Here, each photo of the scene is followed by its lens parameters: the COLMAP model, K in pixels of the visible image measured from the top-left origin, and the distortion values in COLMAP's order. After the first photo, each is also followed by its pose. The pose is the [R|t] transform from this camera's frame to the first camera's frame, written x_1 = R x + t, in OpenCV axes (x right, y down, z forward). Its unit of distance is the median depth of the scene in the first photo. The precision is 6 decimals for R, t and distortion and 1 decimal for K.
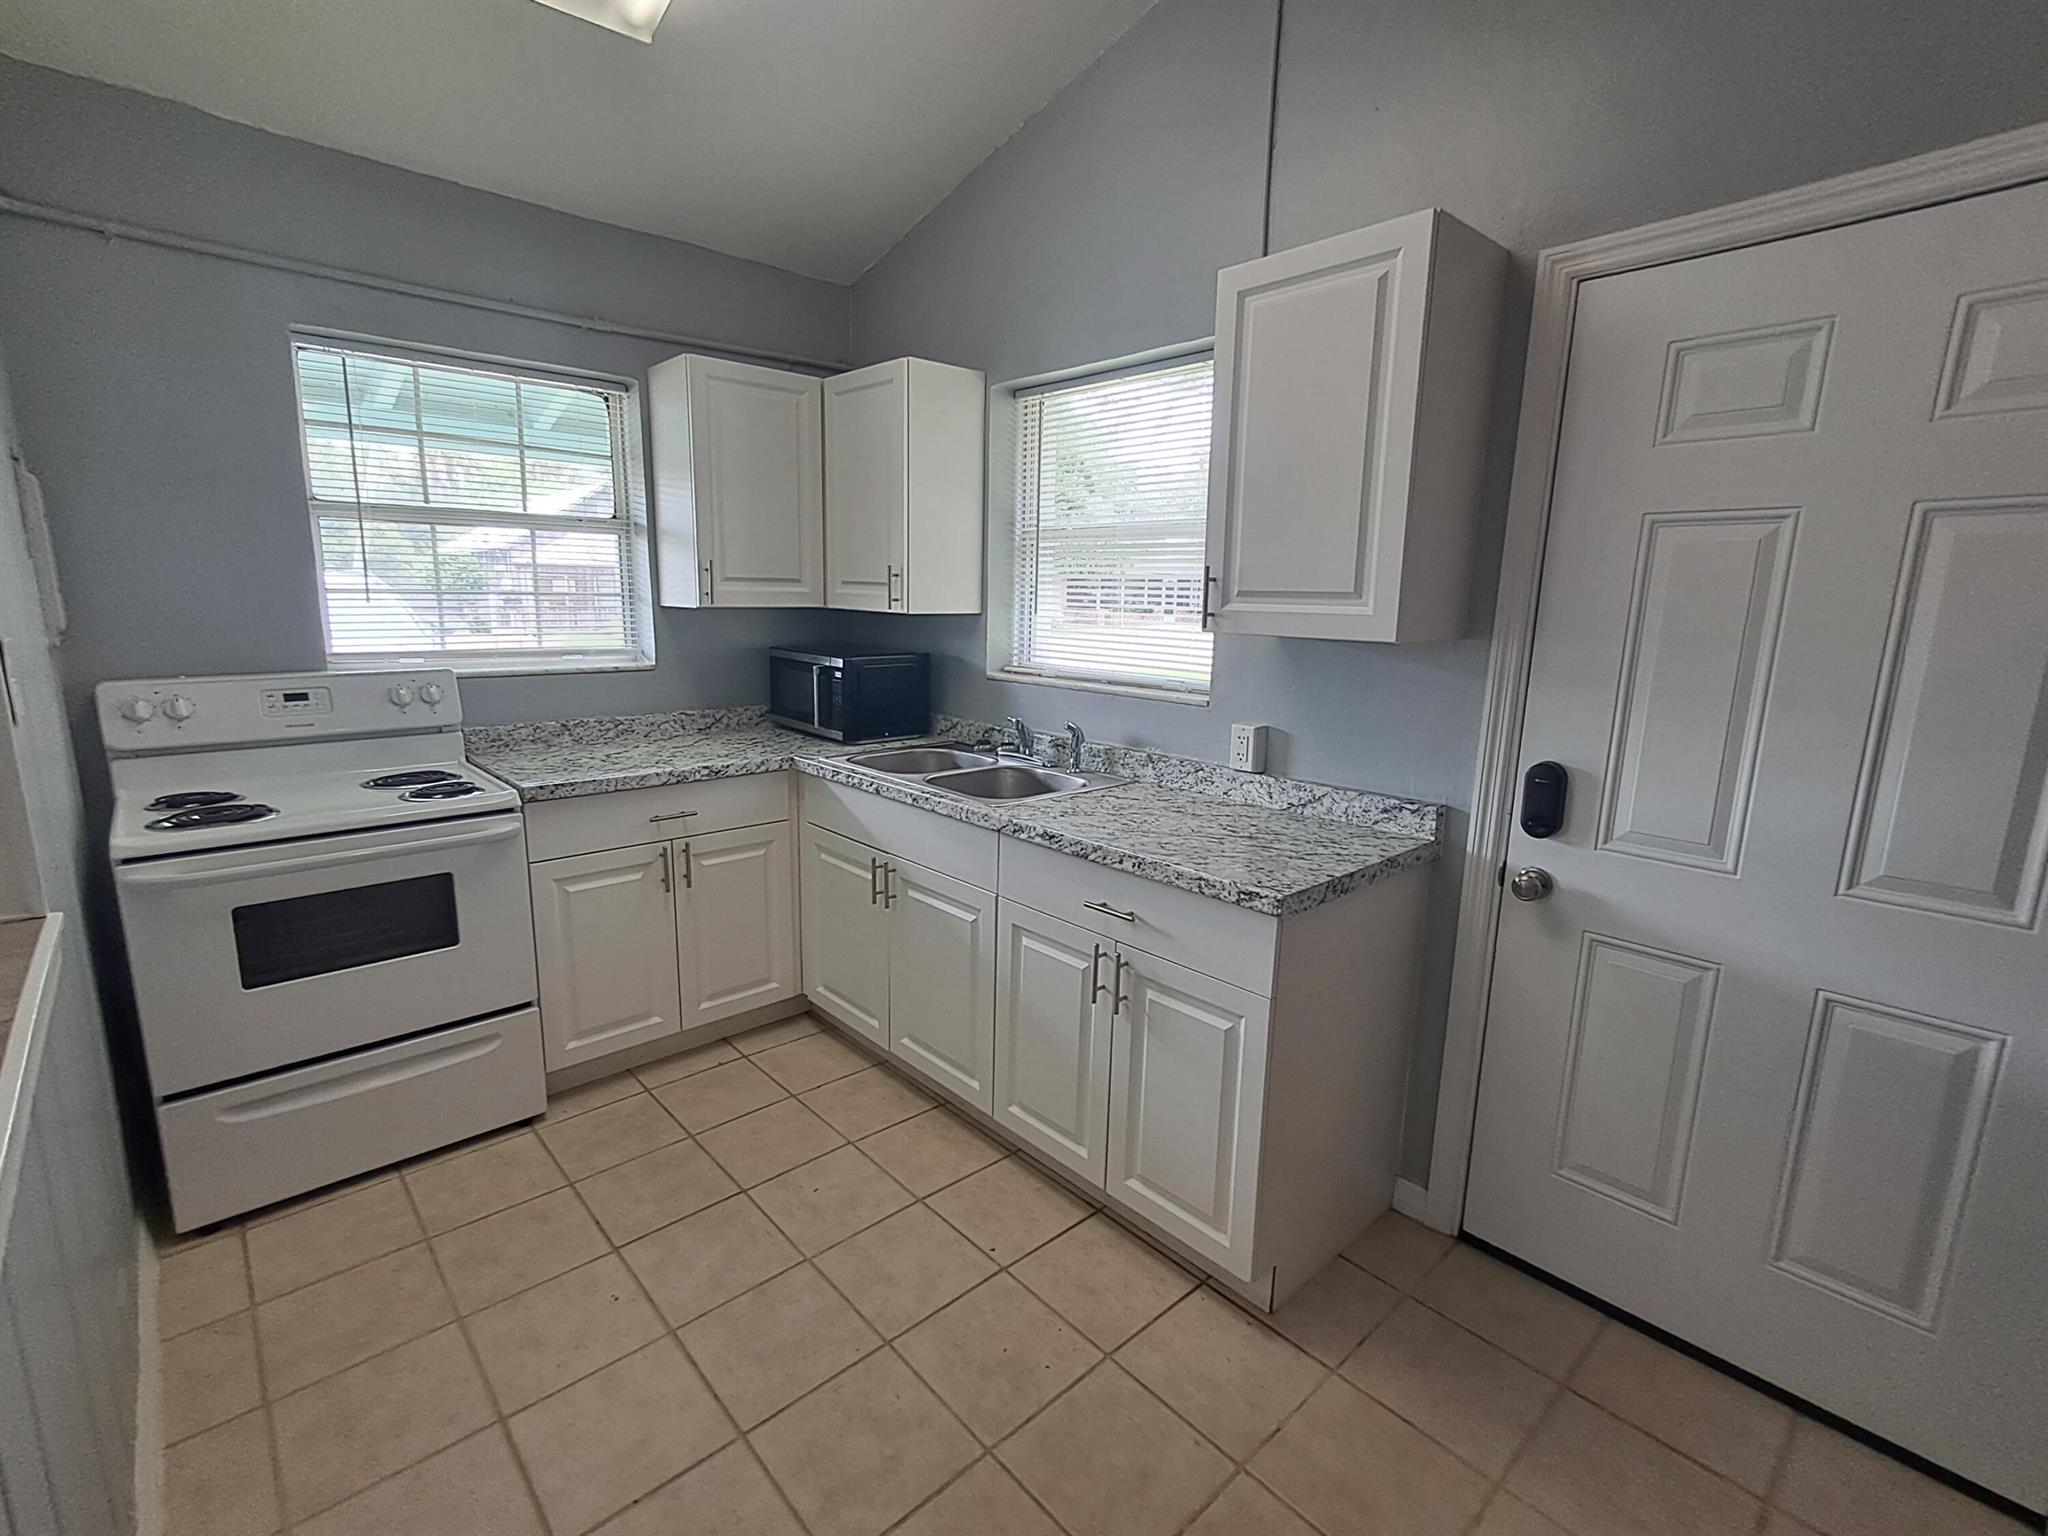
lens RADIAL K [[939.1, 0, 1008.3], [0, 939.1, 761.3], [0, 0, 1]] dist [0.026907, 0.000916]
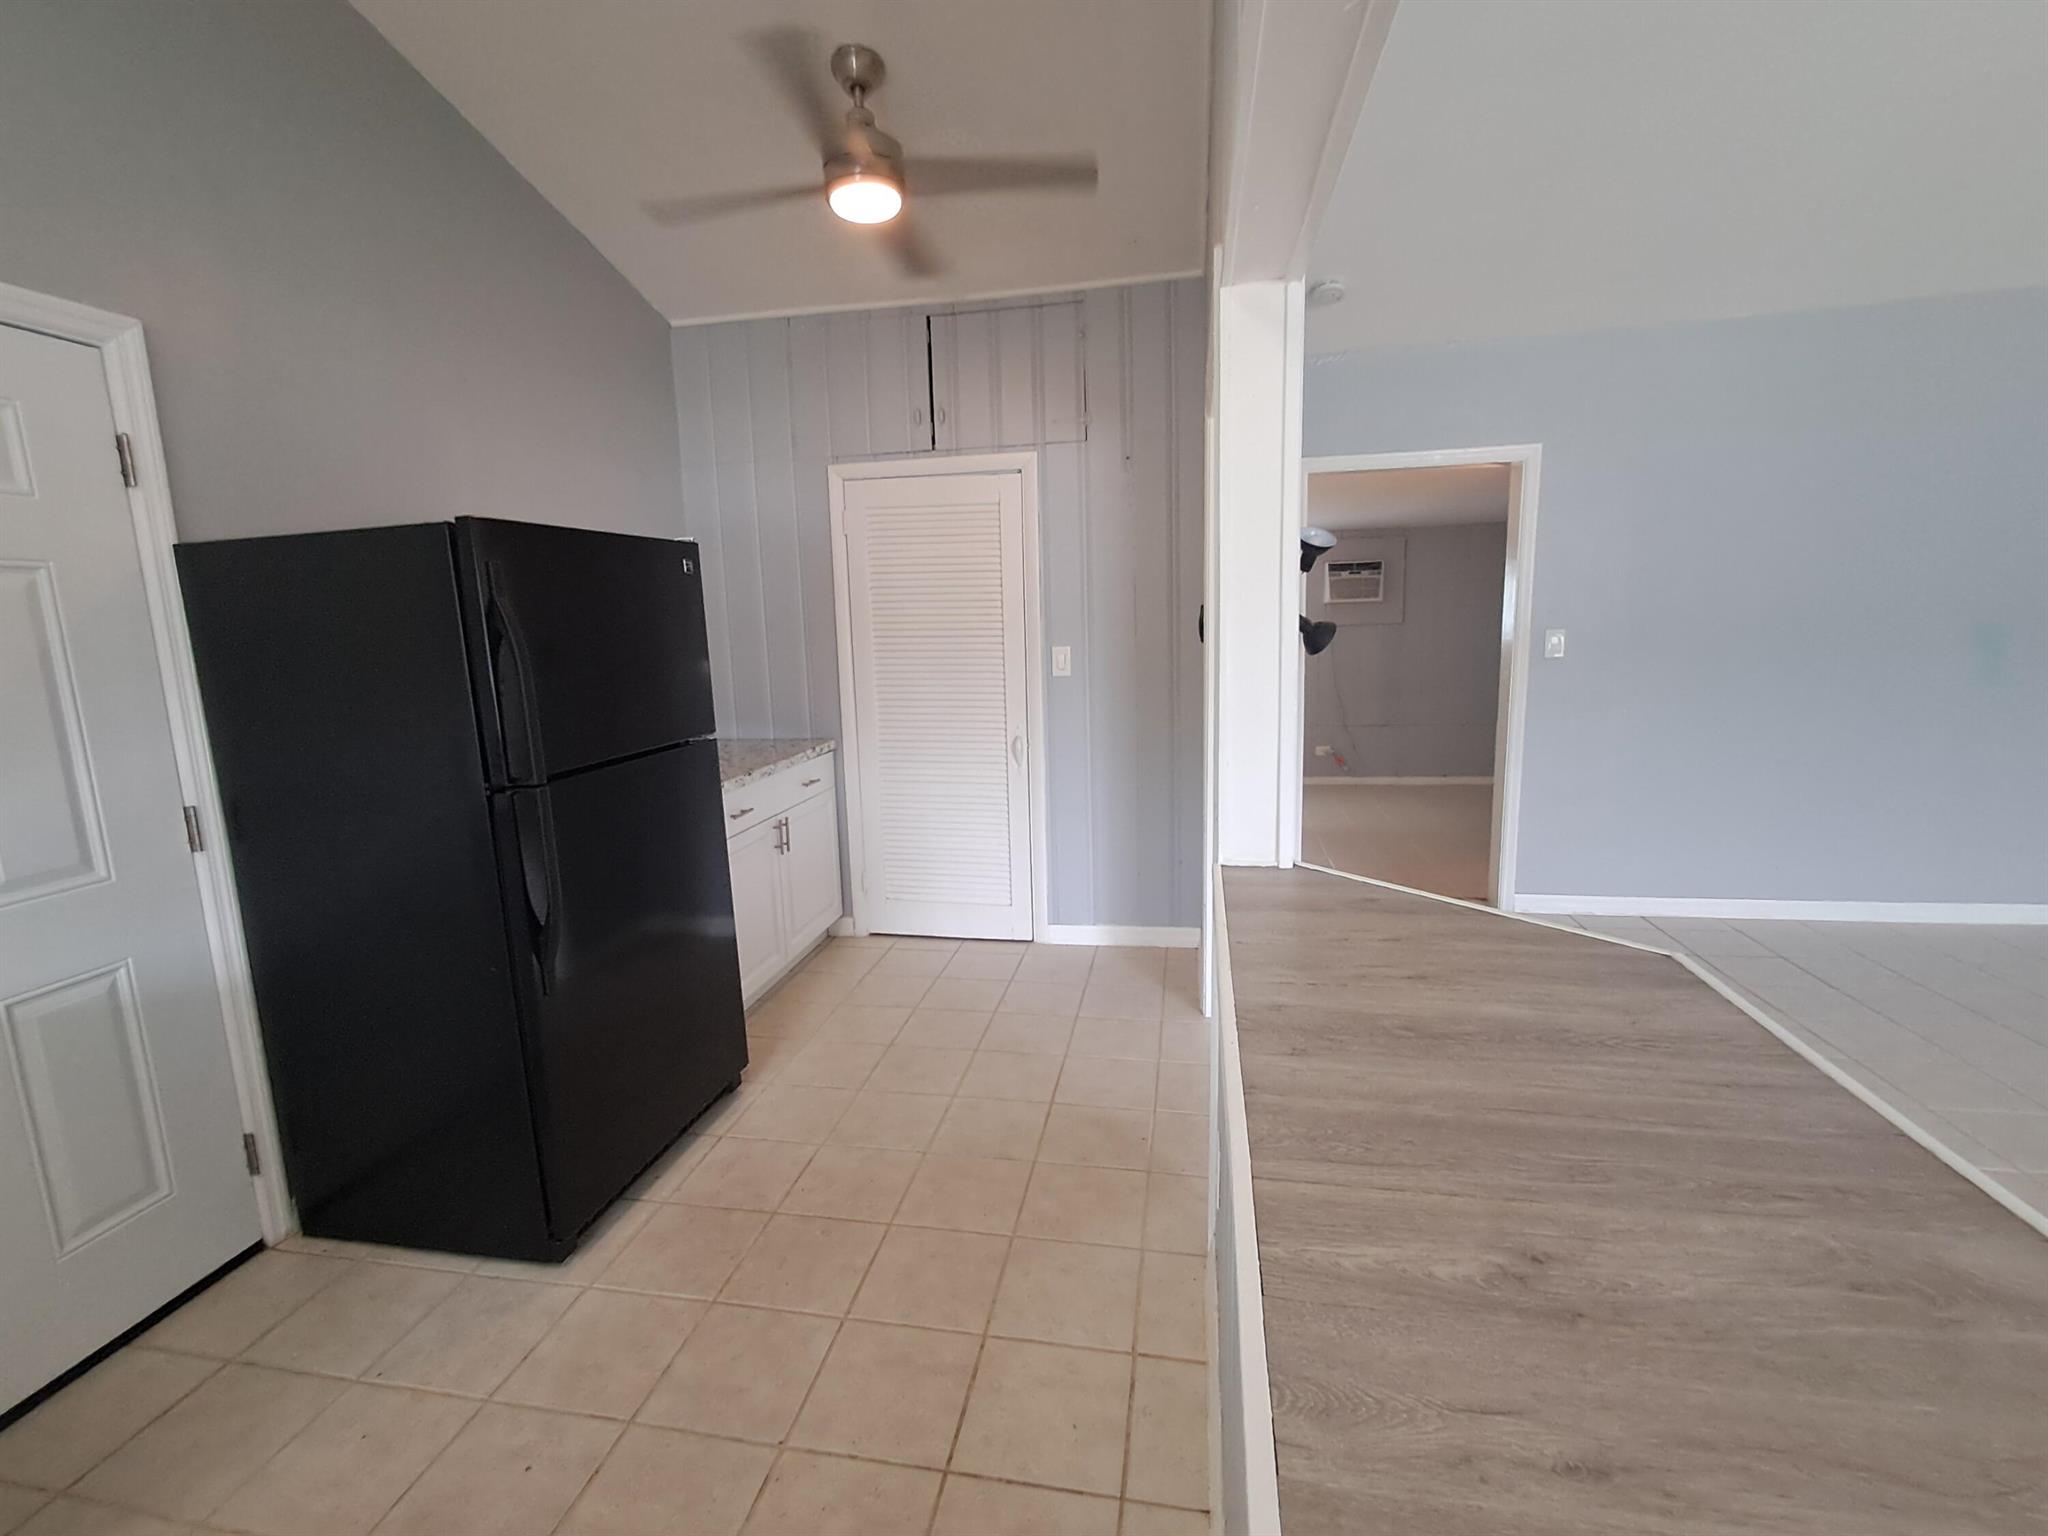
lens RADIAL K [[939.1, 0, 1025.2], [0, 939.1, 770.8], [0, 0, 1]] dist [0.026907, 0.000916]
pose [[-0.602365, -0.138374, 0.786135, -0.573625], [0.166955, 0.941236, 0.293601, -0.114413], [-0.780565, 0.308104, -0.543866, 0.528755]]
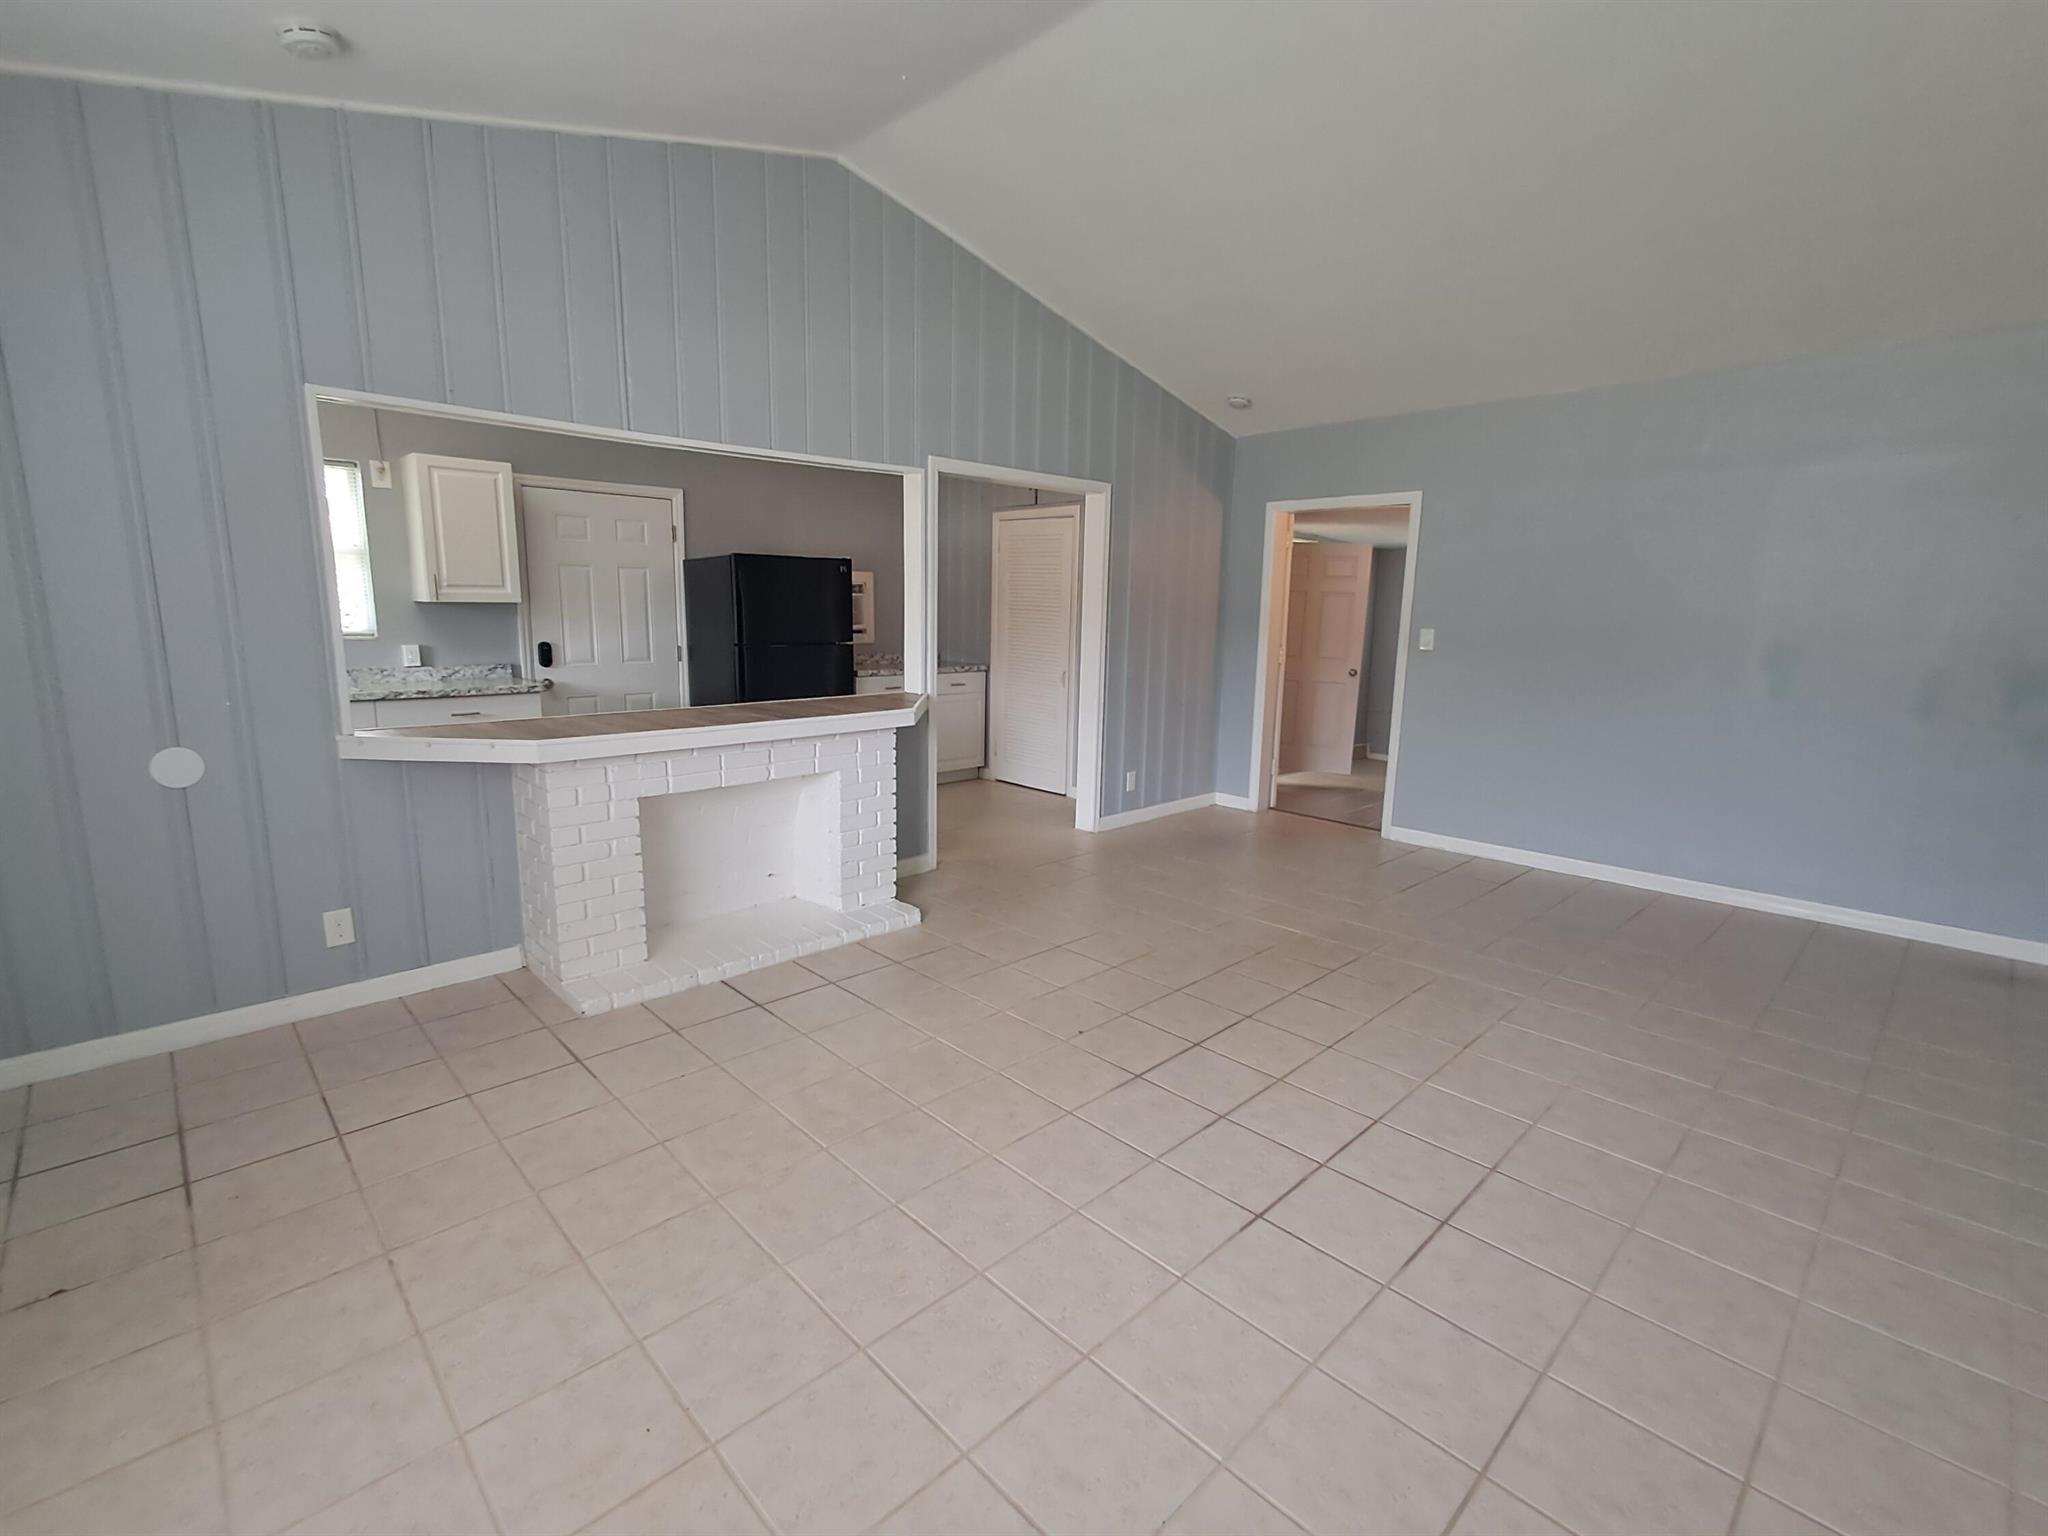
lens RADIAL K [[939.1, 0, 1026.3], [0, 939.1, 767.4], [0, 0, 1]] dist [0.026907, 0.000916]
pose [[-0.018848, -0.196526, 0.980317, -2.485275], [0.171022, 0.965407, 0.196825, 0.056843], [-0.985087, 0.171366, 0.015415, -0.489936]]
